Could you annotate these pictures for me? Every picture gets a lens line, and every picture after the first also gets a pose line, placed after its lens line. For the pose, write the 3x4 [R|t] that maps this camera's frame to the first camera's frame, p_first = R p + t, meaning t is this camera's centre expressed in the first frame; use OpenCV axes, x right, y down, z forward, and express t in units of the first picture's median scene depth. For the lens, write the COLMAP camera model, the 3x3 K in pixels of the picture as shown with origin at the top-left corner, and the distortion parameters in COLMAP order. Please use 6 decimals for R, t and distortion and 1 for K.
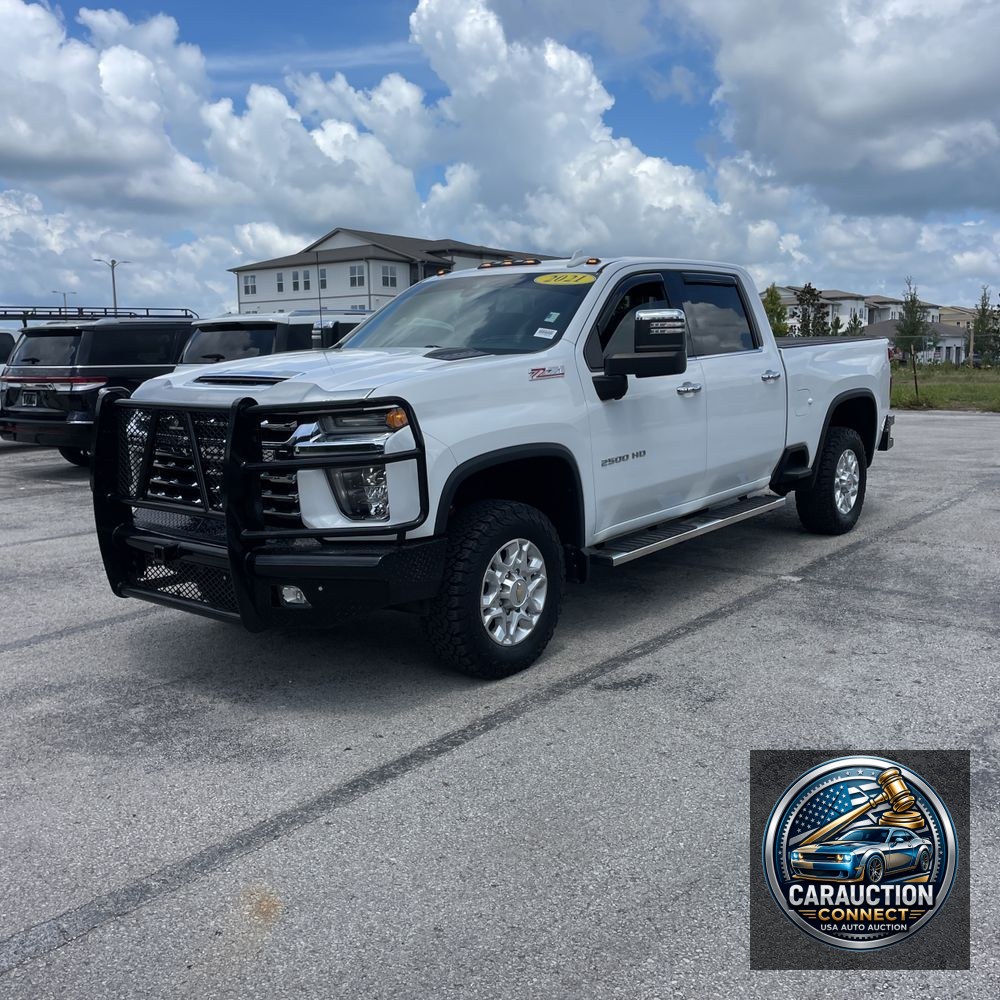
lens RADIAL K [[1005.6, 0, 485.5], [0, 1005.6, 476.1], [0, 0, 1]] dist [0.093916, -0.128056]
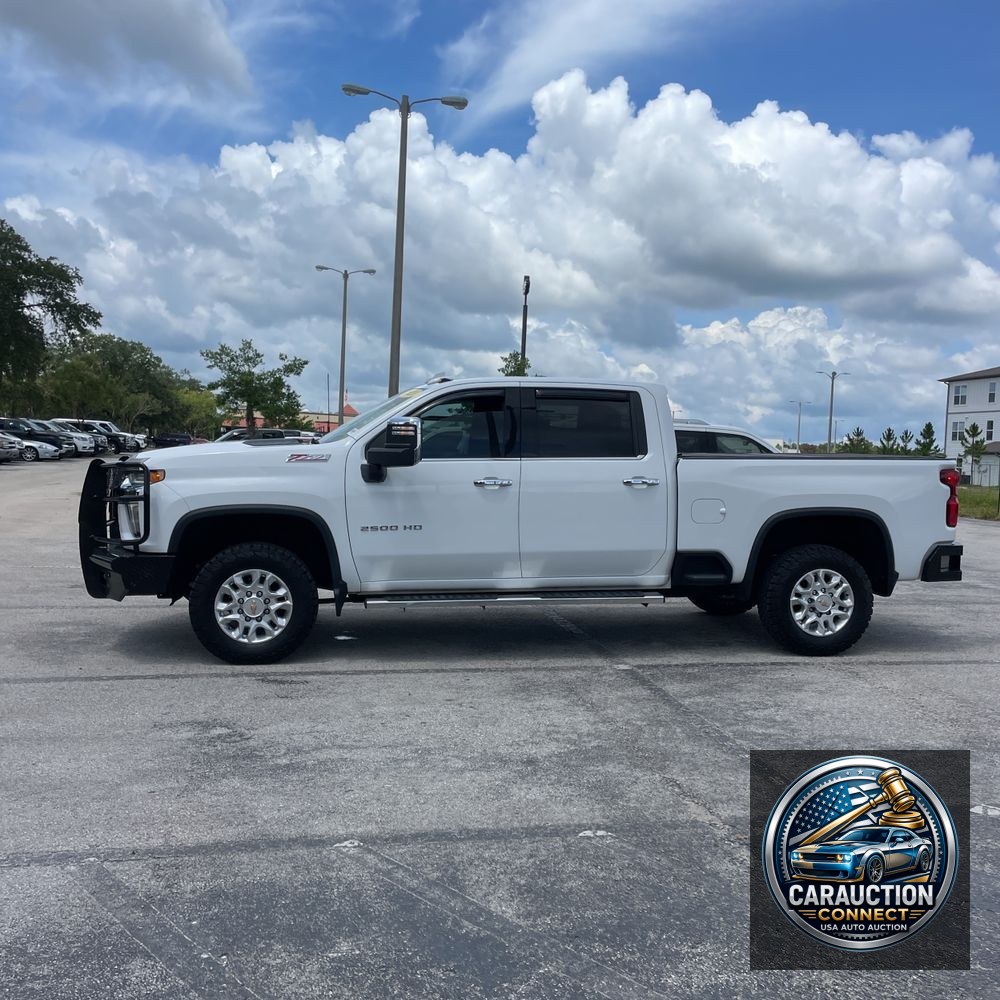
lens RADIAL K [[1009.5, 0, 500.0], [0, 1009.5, 471.5], [0, 0, 1]] dist [0.092976, -0.122290]
pose [[0.764905, 0.055333, -0.641762, 1.078137], [-0.125957, 0.989919, -0.064773, -0.023515], [0.631709, 0.130380, 0.764163, 0.075814]]
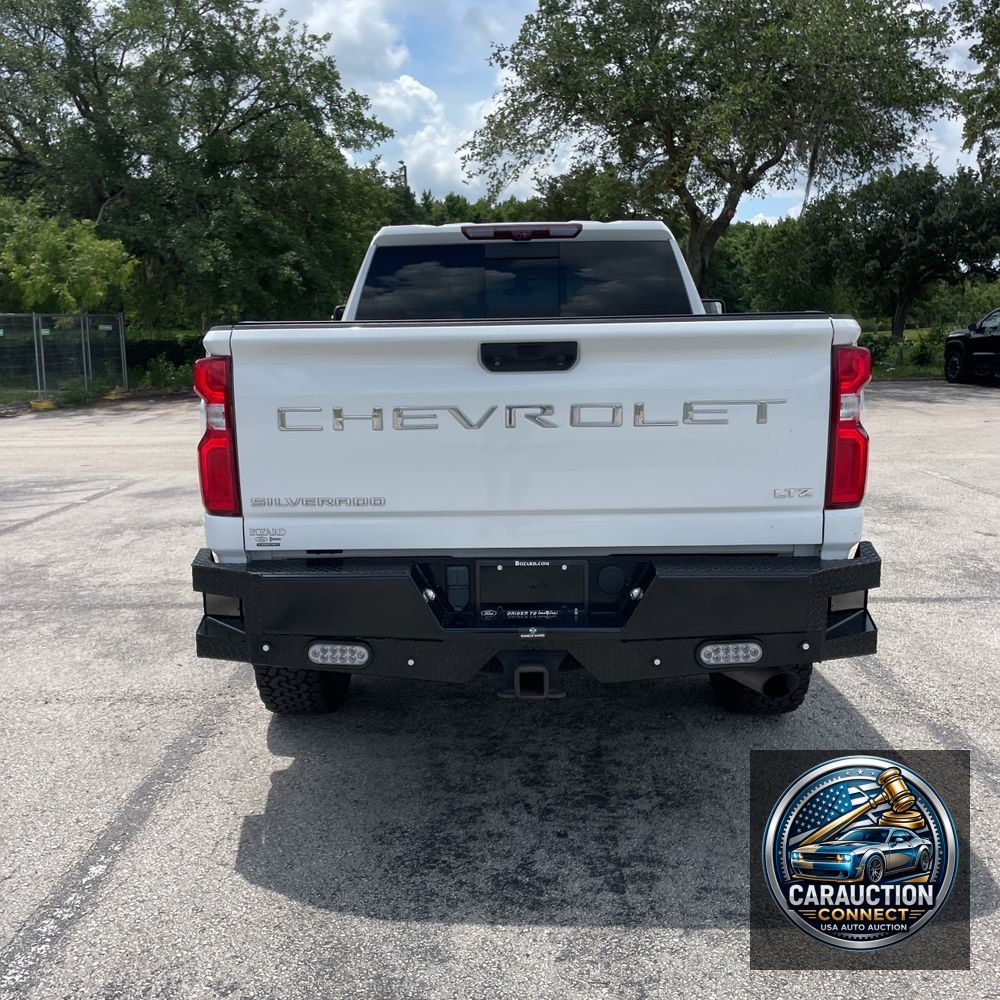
lens RADIAL K [[1005.6, 0, 485.5], [0, 1005.6, 476.1], [0, 0, 1]] dist [0.093916, -0.128056]
pose [[-0.779535, 0.113573, -0.615976, 0.855589], [-0.058695, 0.965851, 0.252362, -0.286313], [0.623603, 0.232880, -0.746248, 2.105721]]
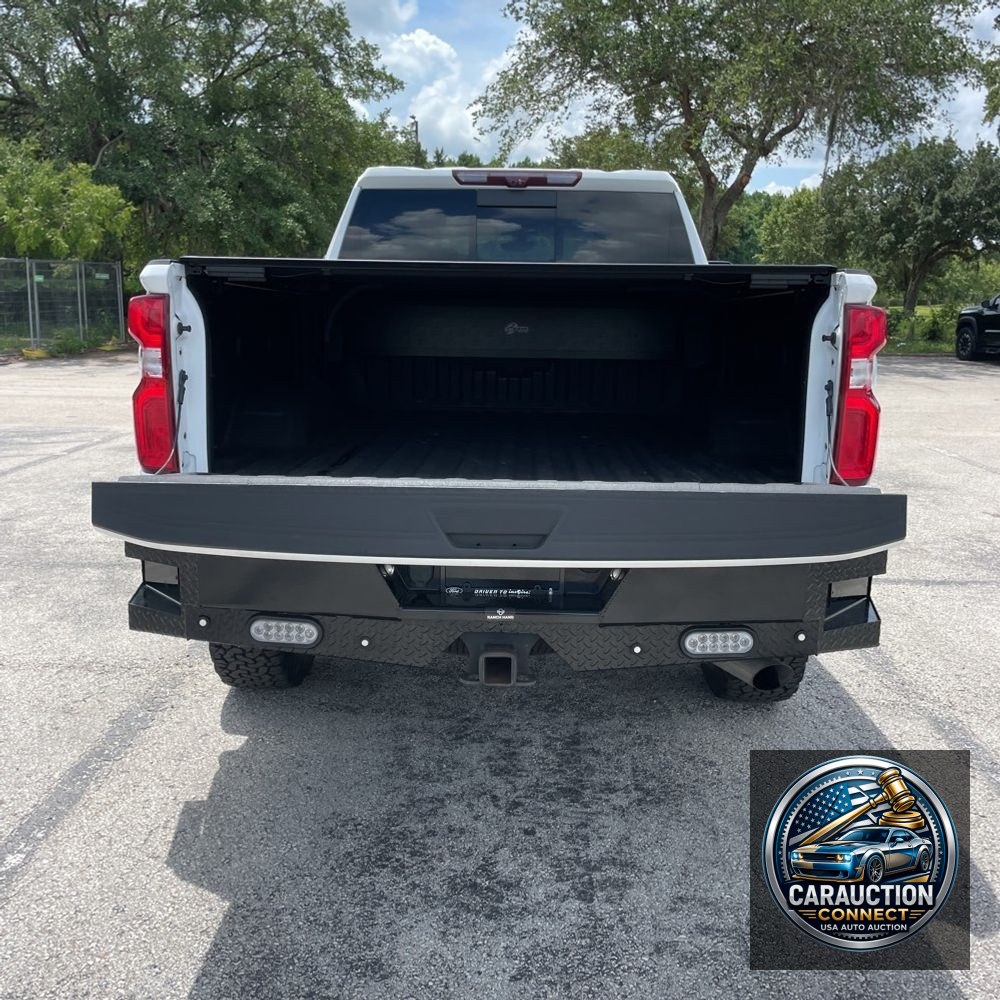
lens RADIAL K [[1009.5, 0, 500.0], [0, 1009.5, 471.5], [0, 0, 1]] dist [0.092976, -0.122290]
pose [[-0.777041, 0.109180, -0.619908, 0.811360], [-0.089740, 0.955566, 0.280784, -0.274144], [0.623020, 0.273811, -0.732717, 2.078755]]
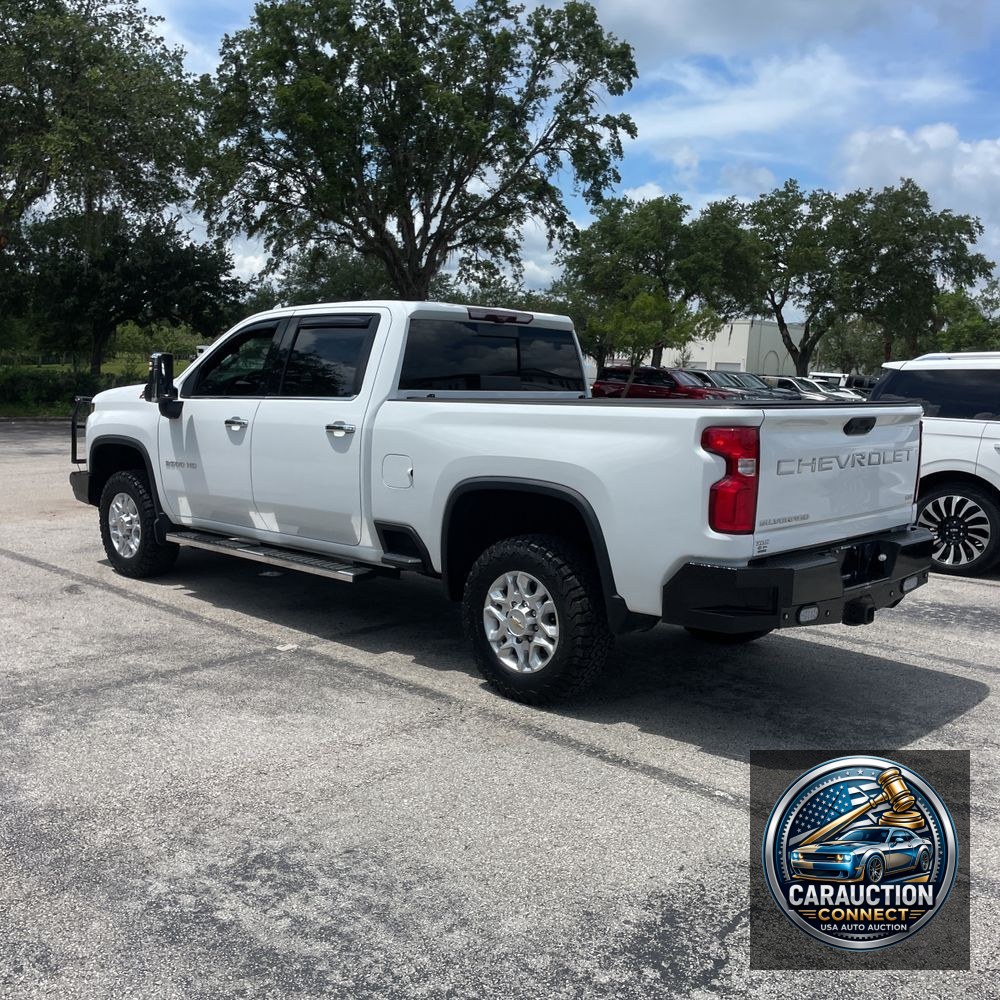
lens RADIAL K [[1016.9, 0, 501.2], [0, 1016.9, 476.2], [0, 0, 1]] dist [0.084383, -0.089463]
pose [[-0.061988, 0.112773, -0.991685, 1.433812], [-0.164489, 0.978855, 0.121596, -0.232991], [0.984429, 0.170659, -0.042128, 1.465720]]
